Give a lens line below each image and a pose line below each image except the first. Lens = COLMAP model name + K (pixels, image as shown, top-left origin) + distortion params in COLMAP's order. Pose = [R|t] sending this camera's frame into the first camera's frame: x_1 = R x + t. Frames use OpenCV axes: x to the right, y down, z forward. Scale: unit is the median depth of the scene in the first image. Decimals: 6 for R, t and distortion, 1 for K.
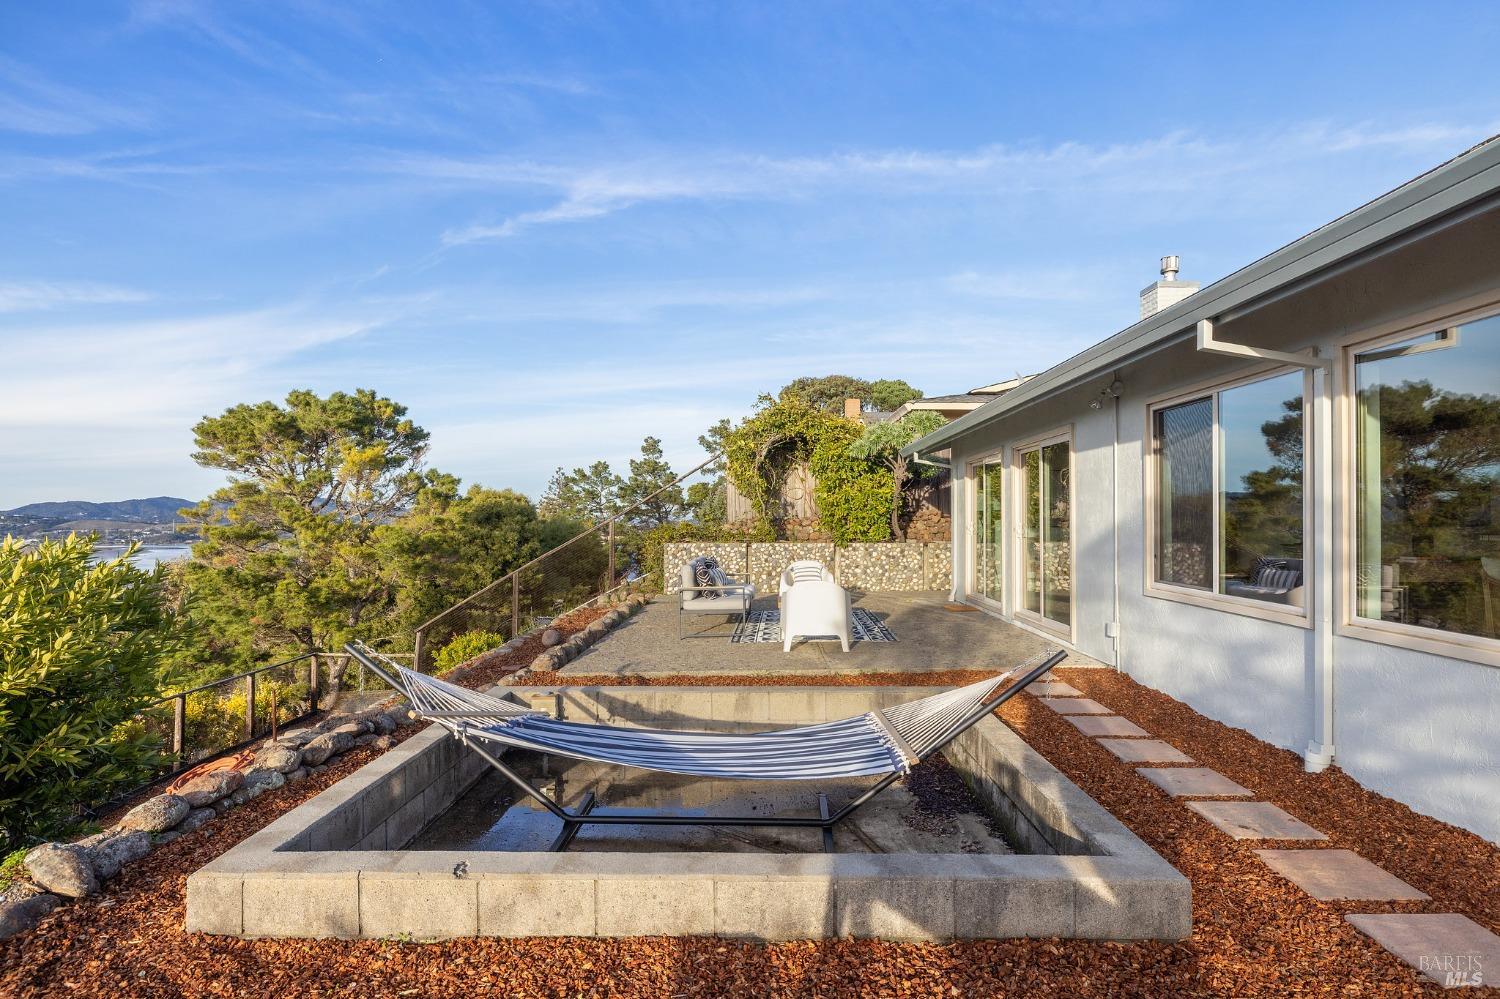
lens RADIAL K [[776.1, 0, 738.9], [0, 776.1, 510.1], [0, 0, 1]] dist [0.012135, -0.000087]
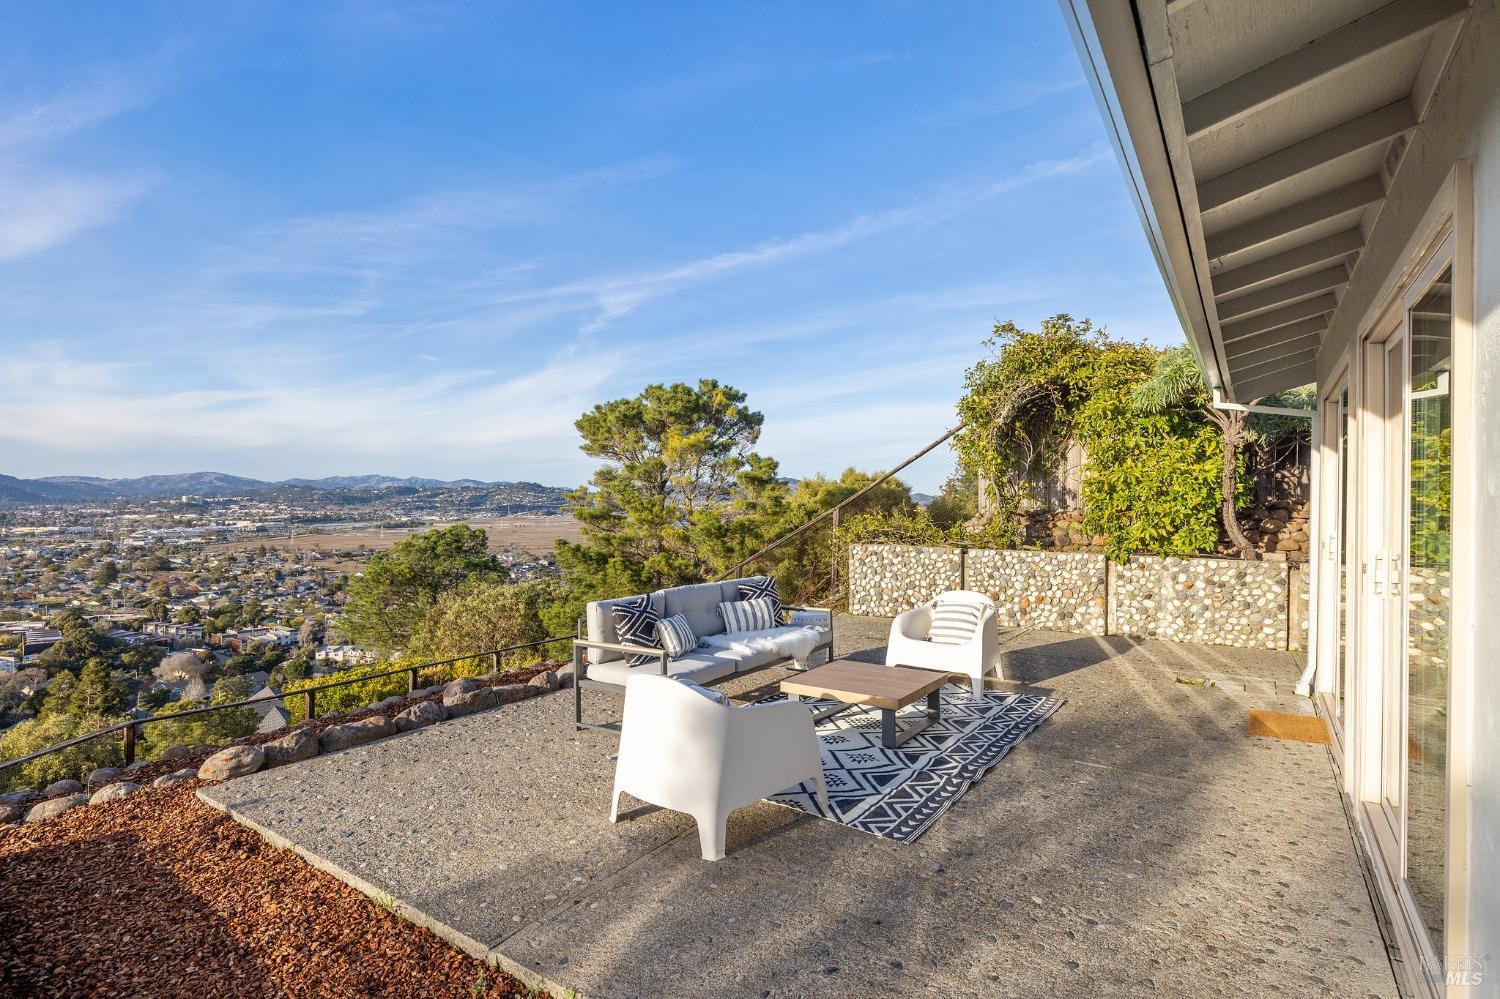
lens RADIAL K [[728.5, 0, 746.8], [0, 728.5, 505.3], [0, 0, 1]] dist [-0.000844, 0.000021]
pose [[0.839656, 0.010919, -0.543009, 0.119850], [-0.000073, 0.999800, 0.019992, -0.004607], [0.543119, -0.016747, 0.839489, 0.227684]]
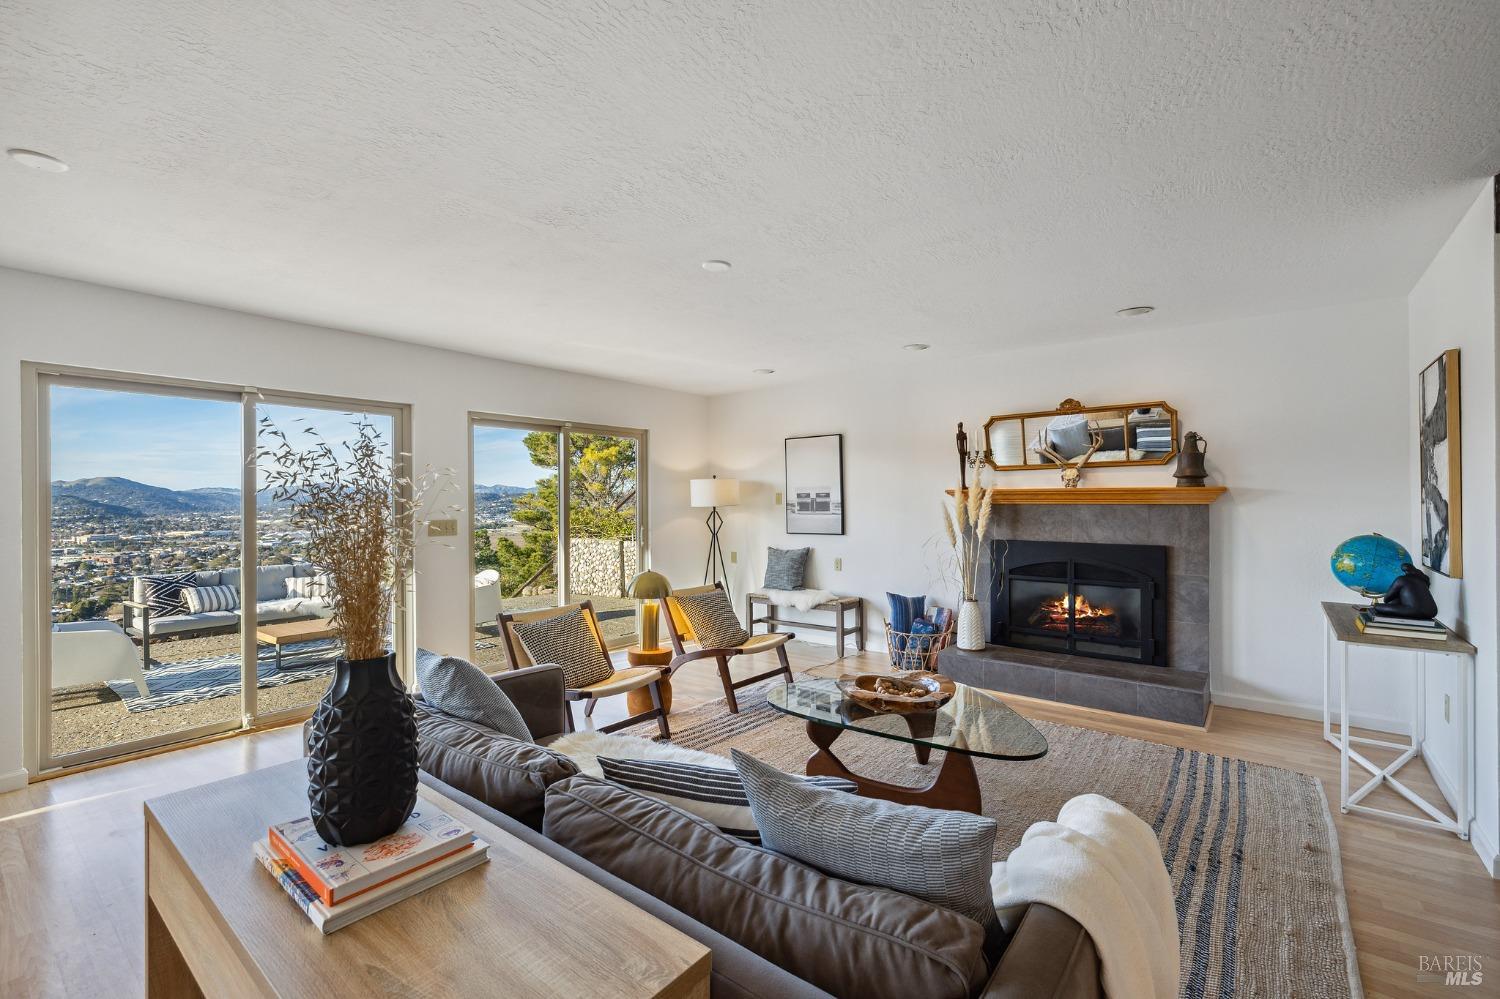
lens RADIAL K [[648.2, 0, 754.4], [0, 648.2, 499.6], [0, 0, 1]] dist [0.000306, 0.001058]
pose [[0.806307, -0.004312, -0.591482, 0.345454], [0.012125, 0.999884, 0.009240, -0.005400], [0.591374, -0.014622, 0.806265, 0.307483]]
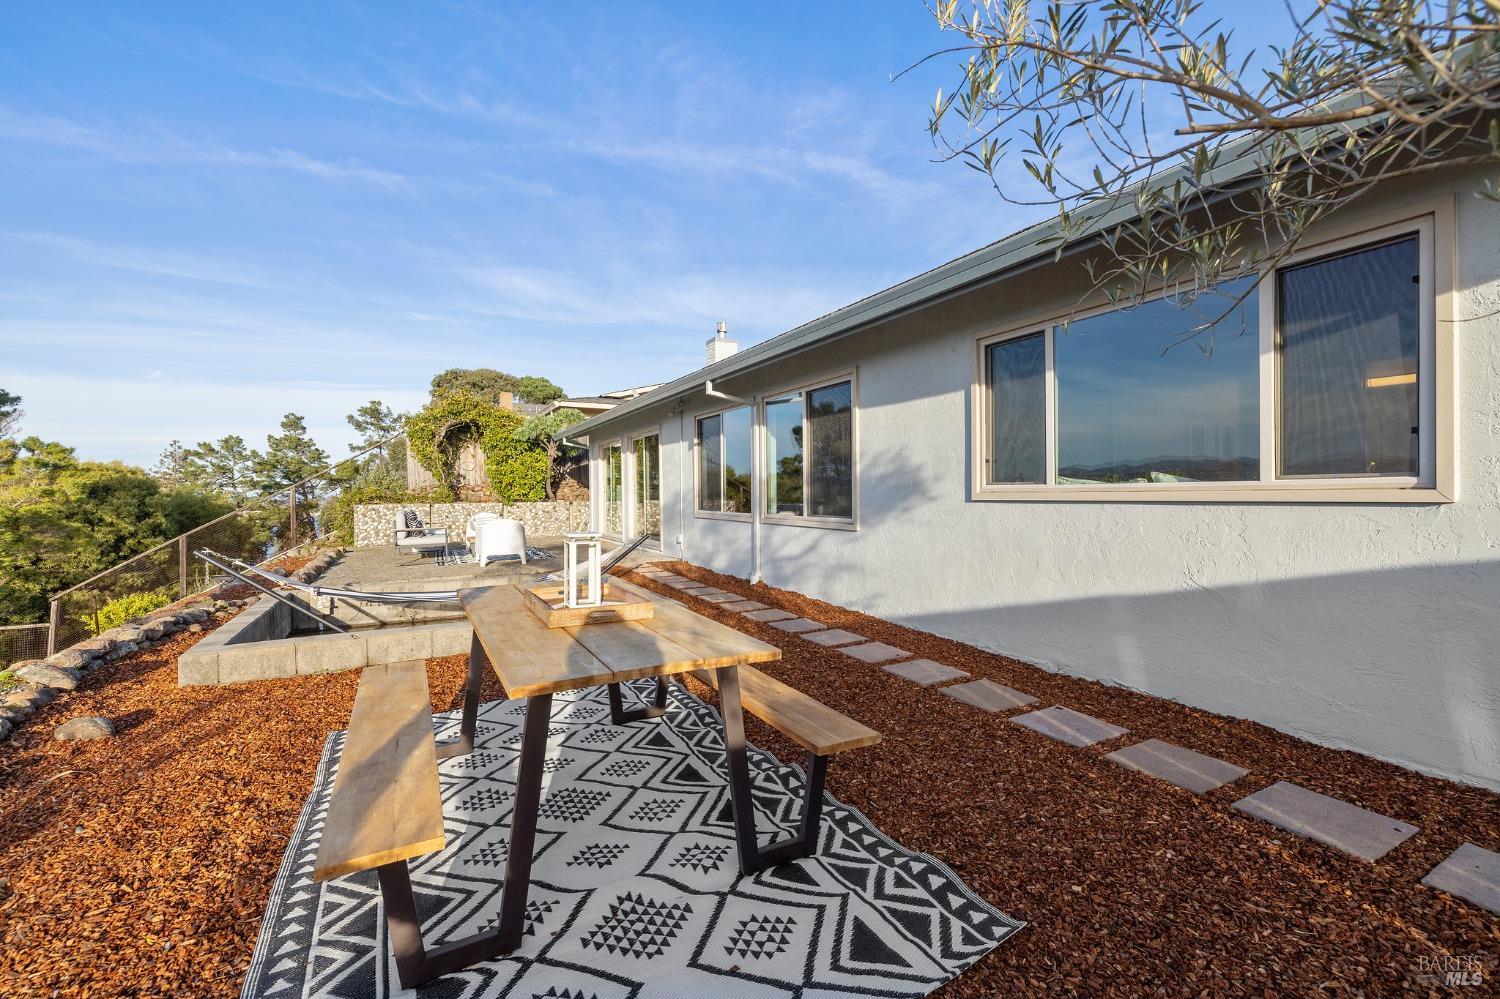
lens RADIAL K [[648.2, 0, 753.1], [0, 648.2, 493.7], [0, 0, 1]] dist [0.000306, 0.001058]
pose [[0.867796, -0.006772, 0.496875, -0.035544], [0.001828, 0.999944, 0.010435, 0.009404], [-0.496918, -0.008147, 0.867759, -0.115772]]
